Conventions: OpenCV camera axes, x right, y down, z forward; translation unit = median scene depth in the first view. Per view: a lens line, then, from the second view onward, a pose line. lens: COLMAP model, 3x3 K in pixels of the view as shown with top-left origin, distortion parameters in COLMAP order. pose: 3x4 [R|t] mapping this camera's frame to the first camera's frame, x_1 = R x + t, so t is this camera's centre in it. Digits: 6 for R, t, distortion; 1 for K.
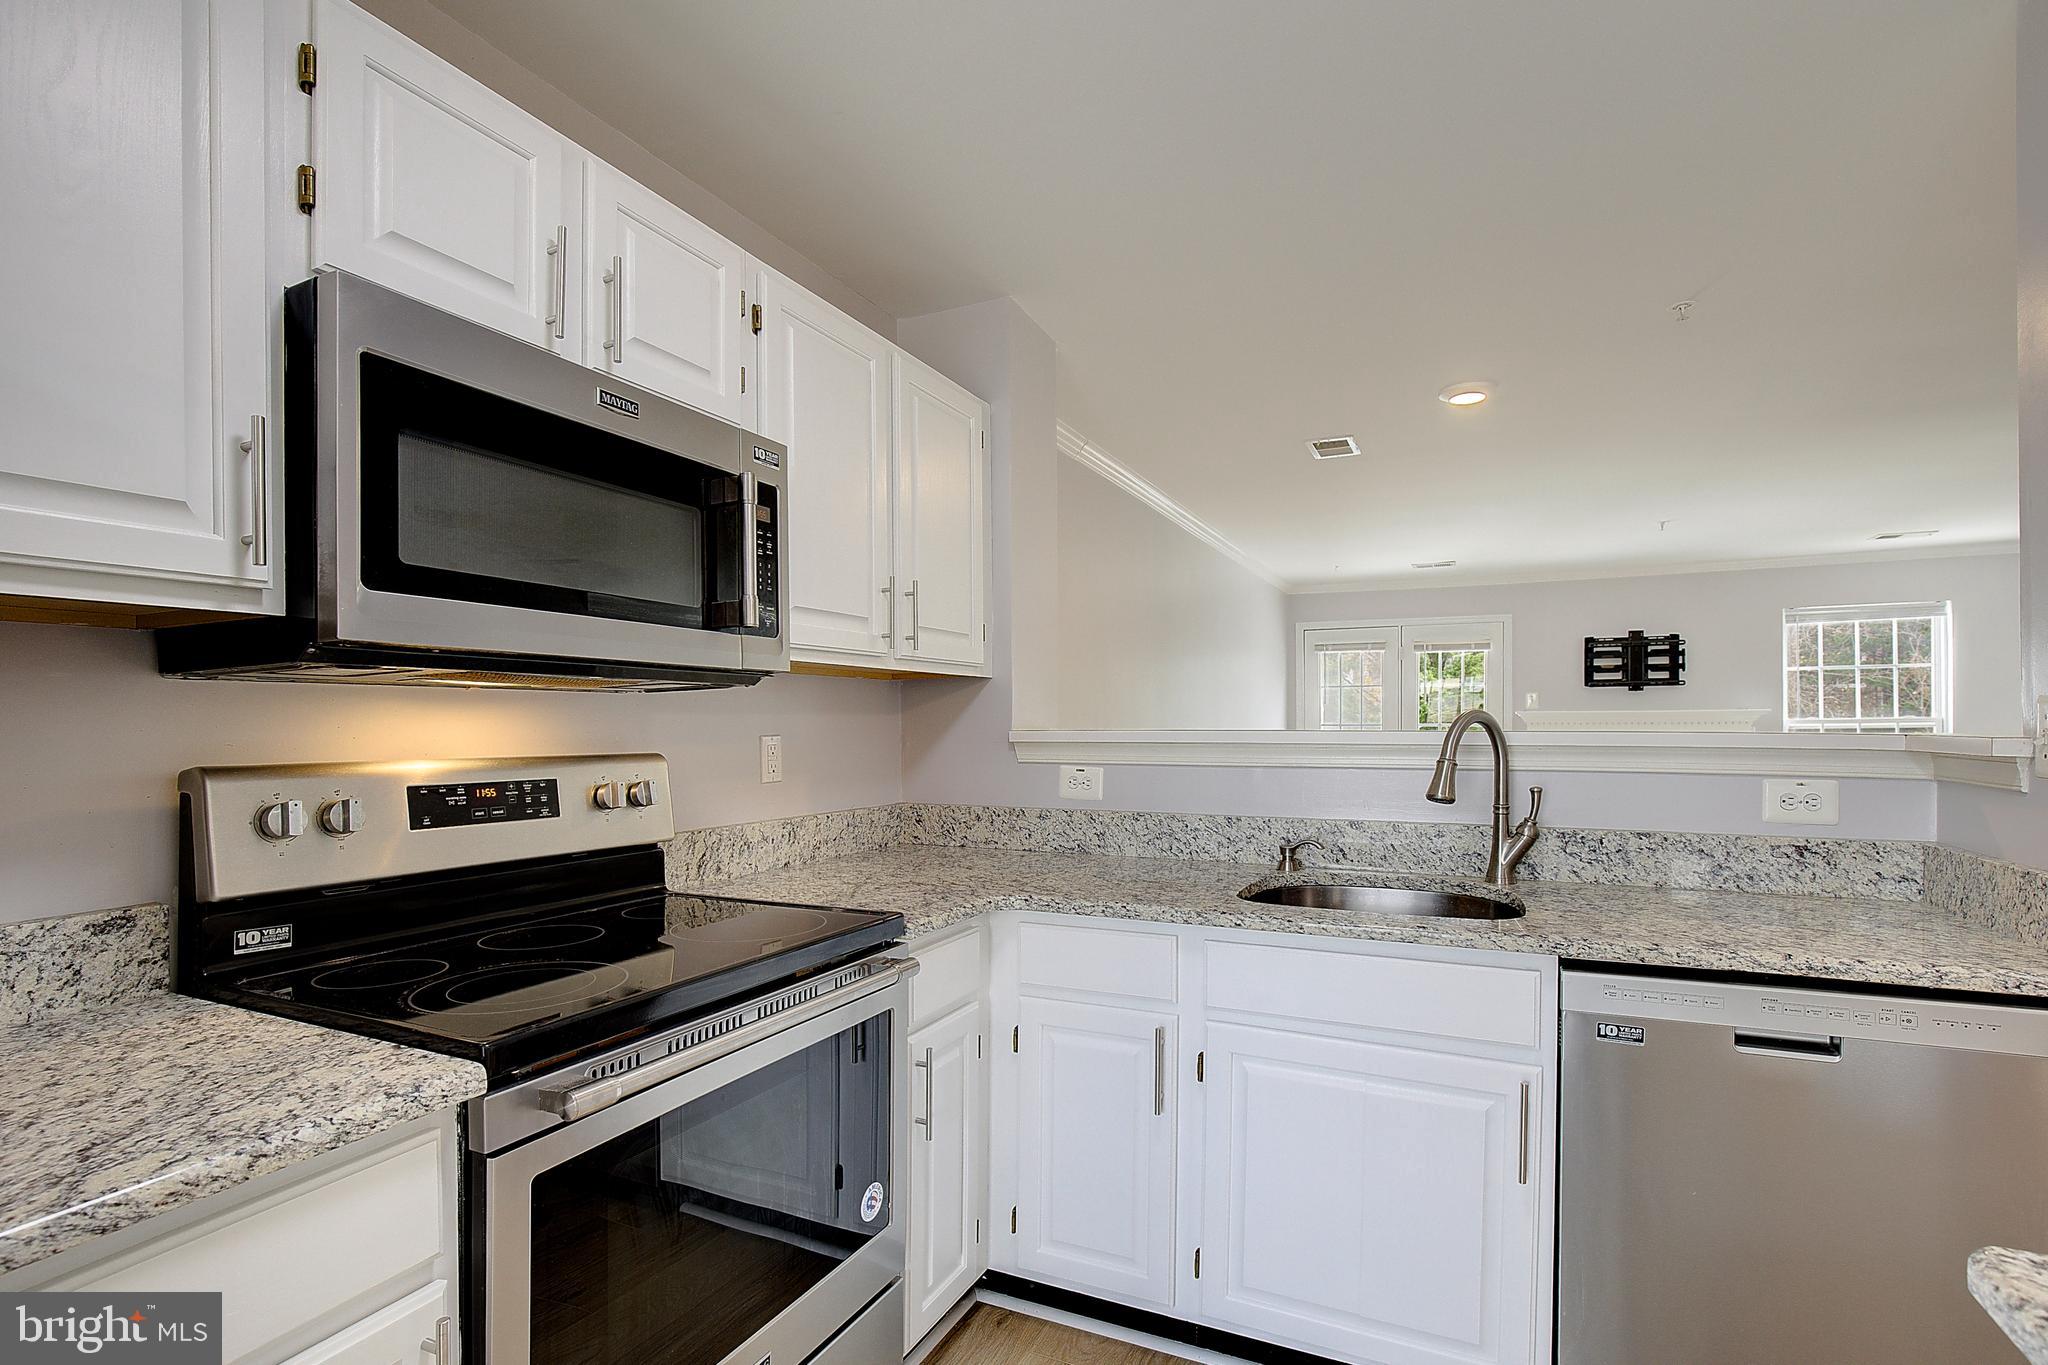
lens RADIAL K [[948.3, 0, 1048.9], [0, 948.3, 714.3], [0, 0, 1]] dist [-0.032656, 0.008359]
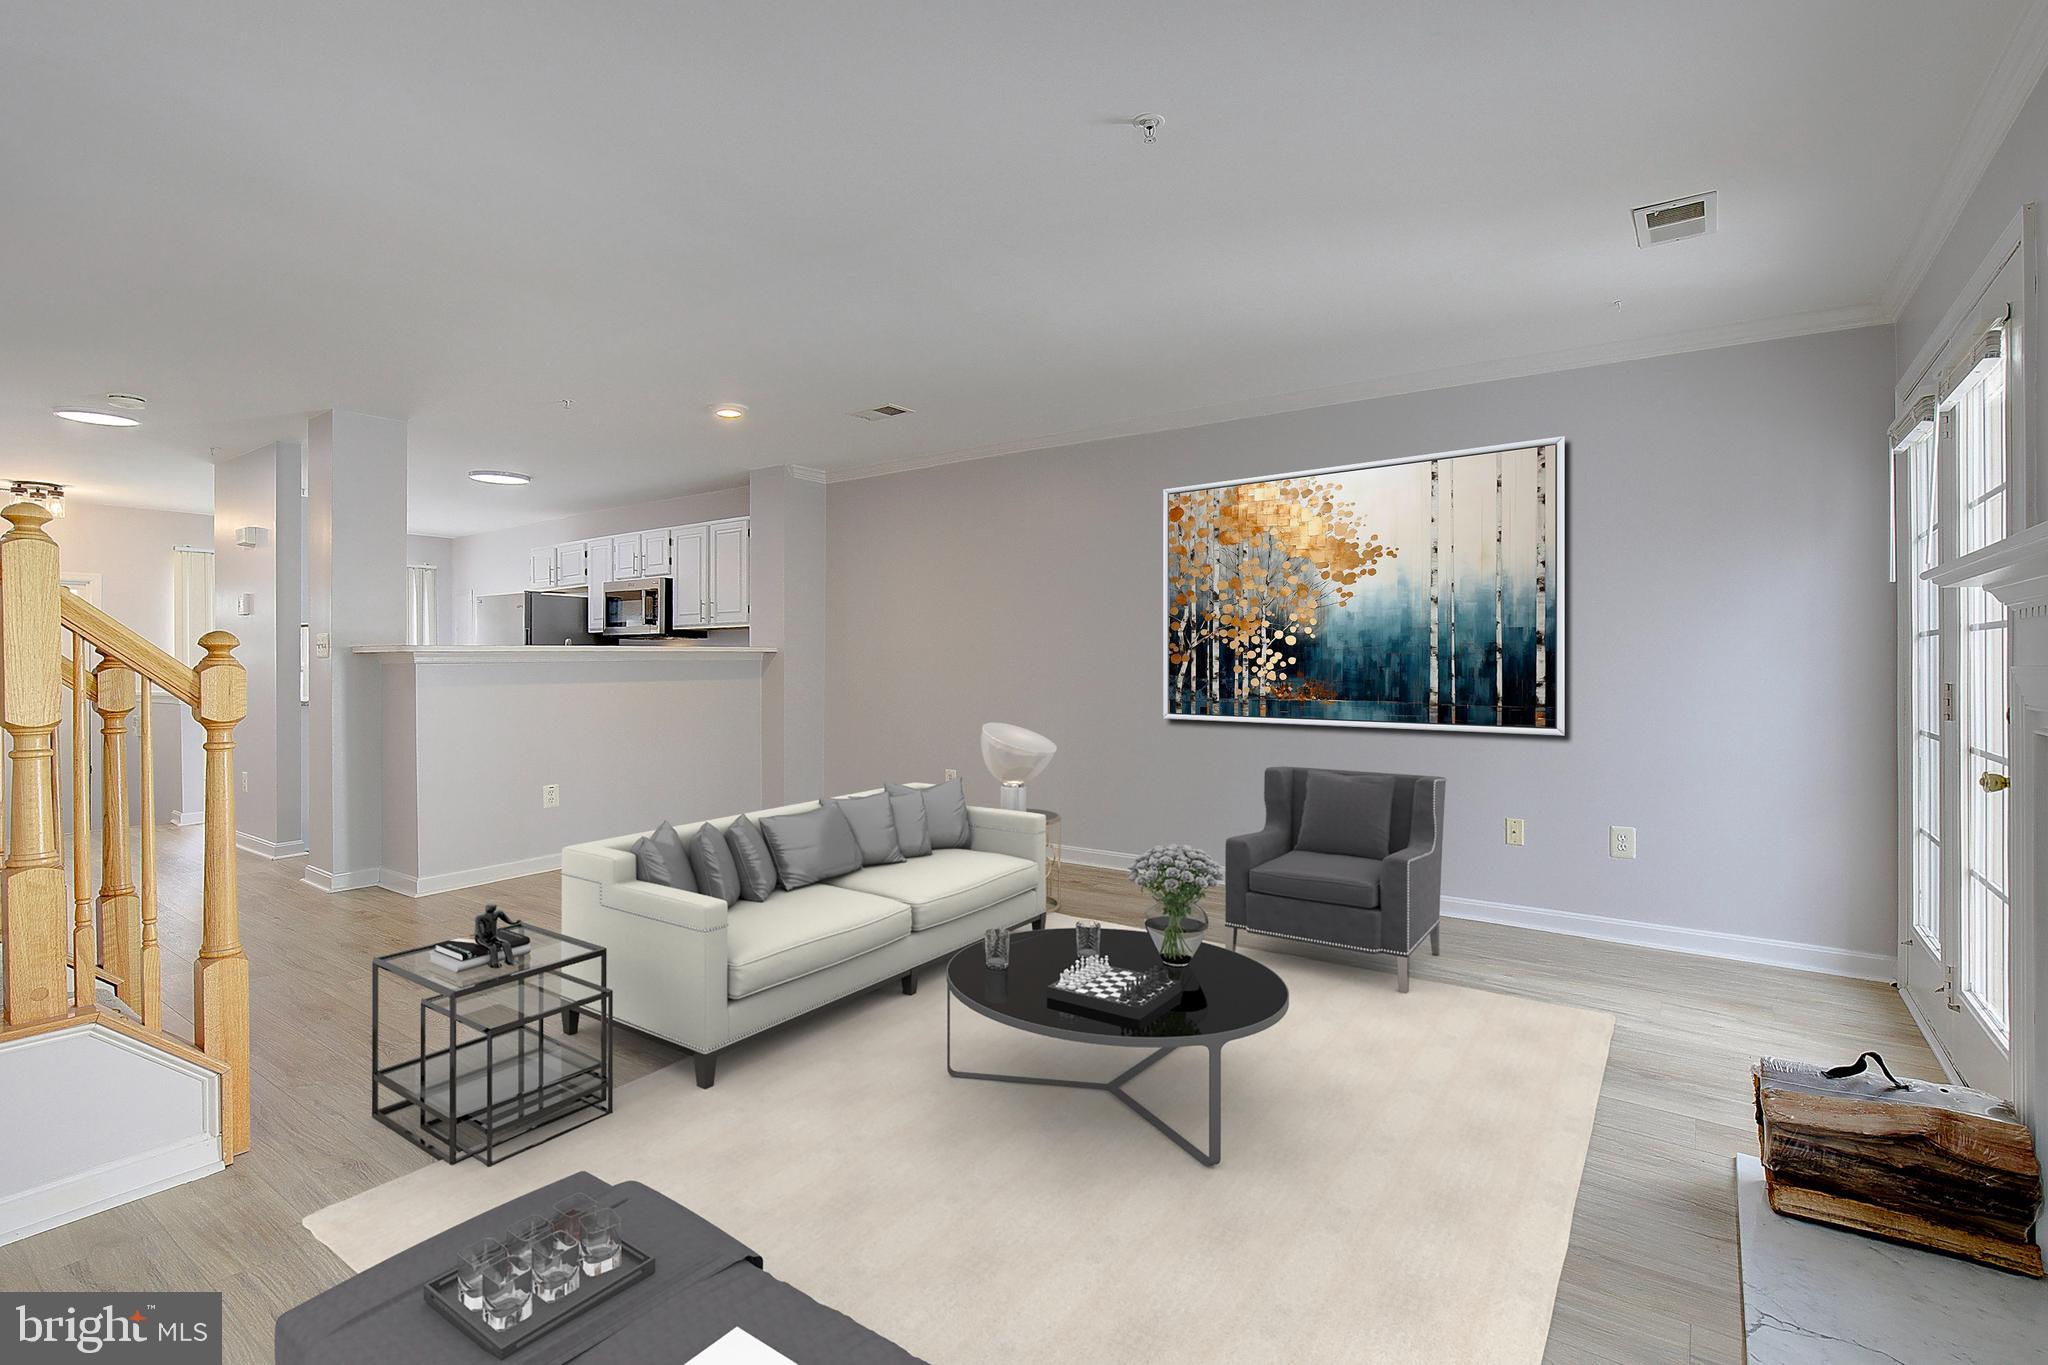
lens RADIAL K [[948.3, 0, 1048.9], [0, 948.3, 714.3], [0, 0, 1]] dist [-0.032656, 0.008359]
pose [[-0.185650, 0.066025, -0.980395, 2.654542], [0.009971, 0.997815, 0.065310, 0.041558], [0.982565, 0.002349, -0.185902, 2.641004]]
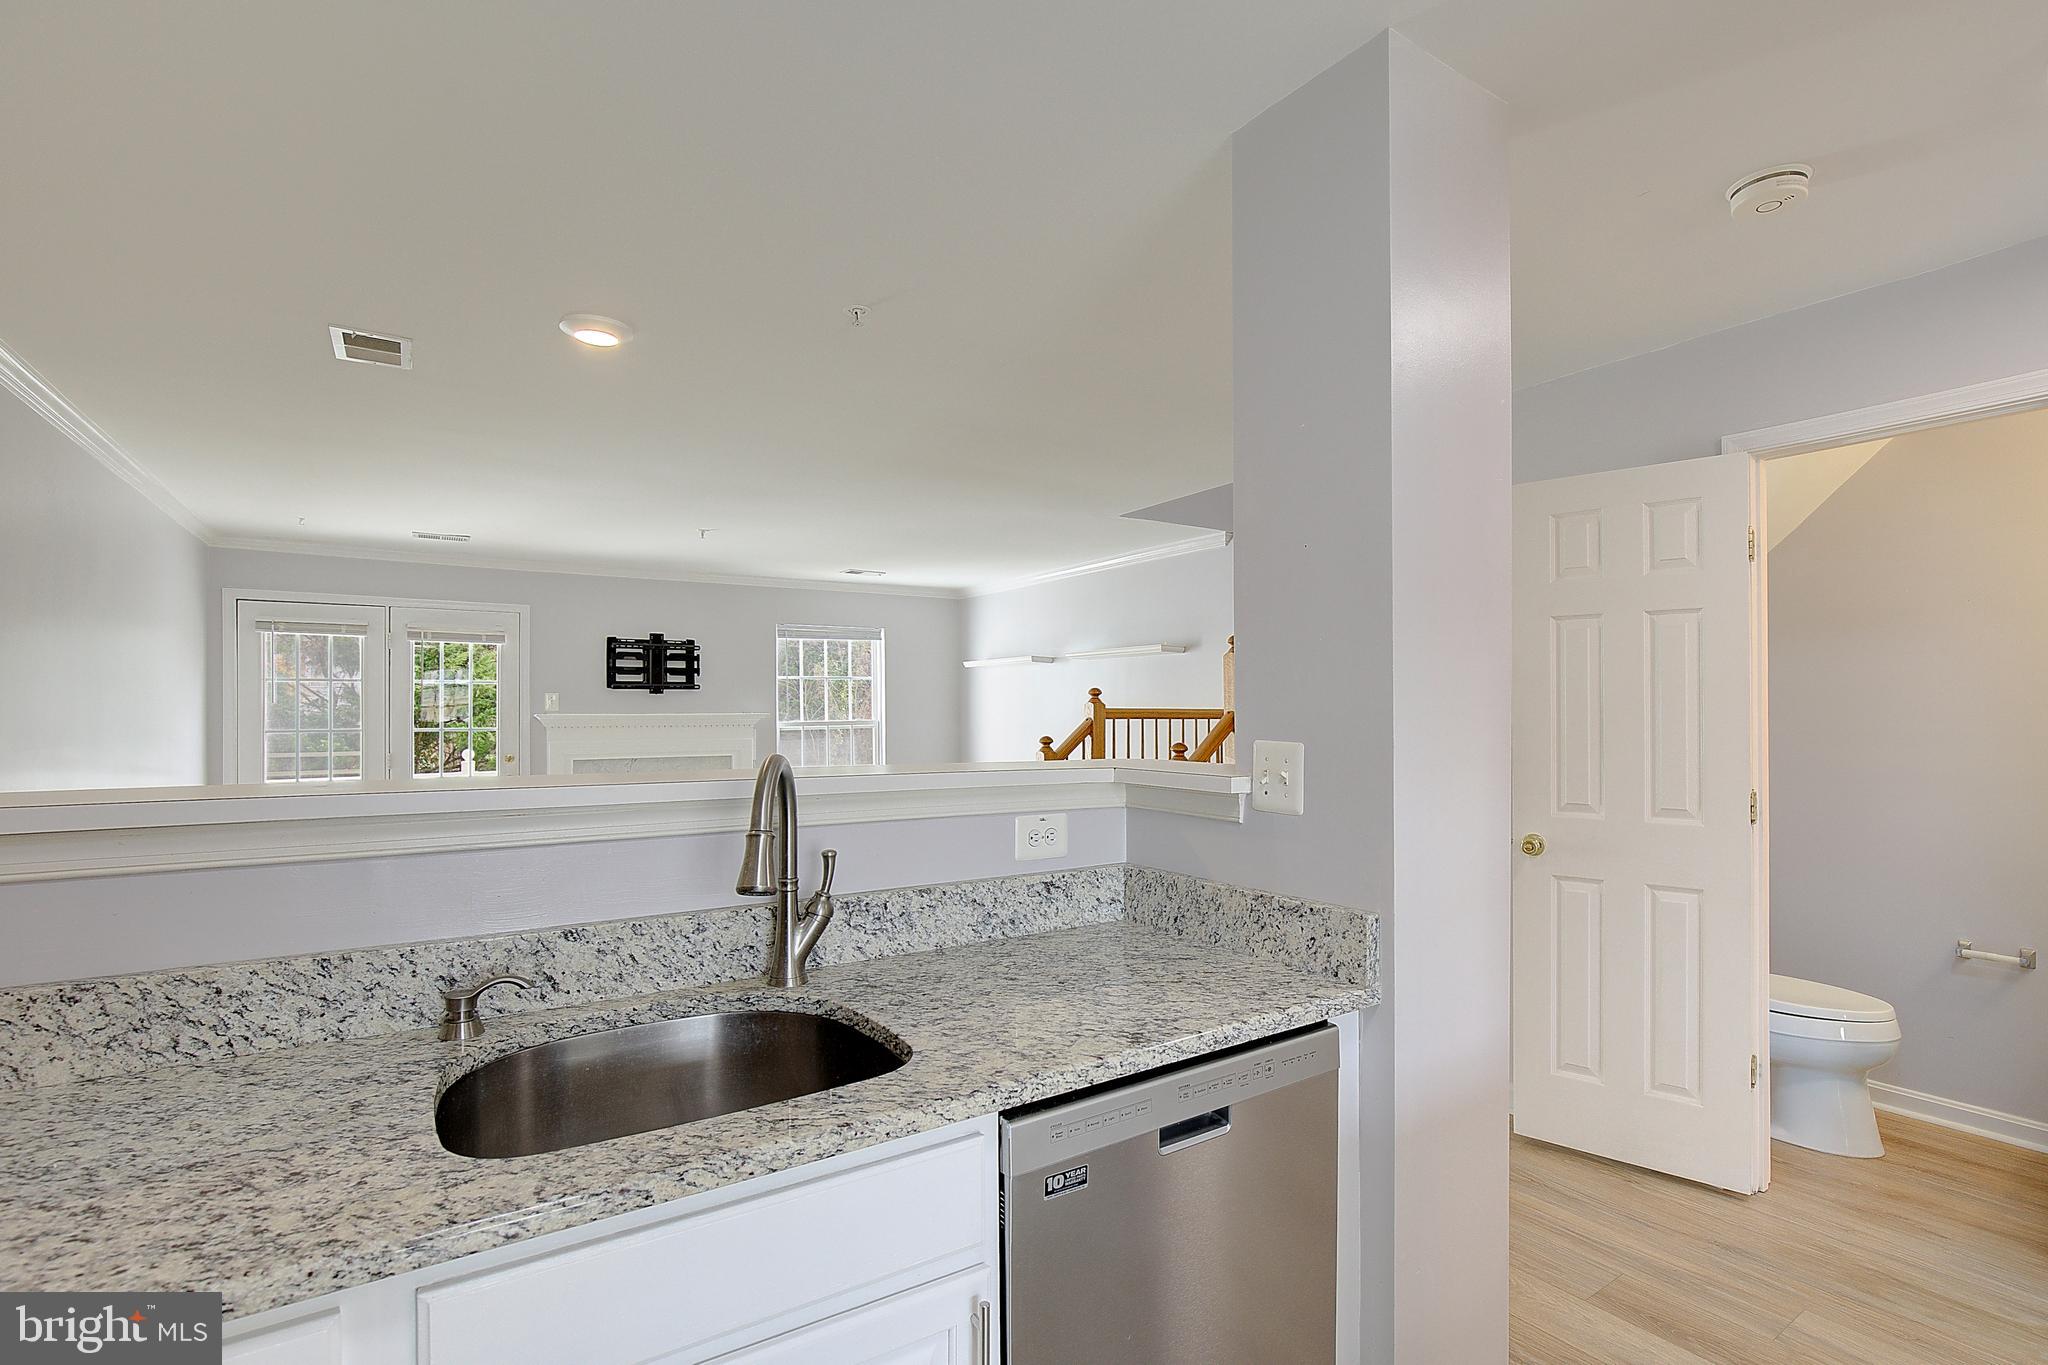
lens RADIAL K [[936.2, 0, 1036.7], [0, 936.2, 714.0], [0, 0, 1]] dist [-0.028496, 0.008738]
pose [[0.518259, -0.000738, 0.855223, -0.049064], [-0.008023, 0.999951, 0.005725, -0.037743], [-0.855186, -0.009828, 0.518228, 0.409952]]
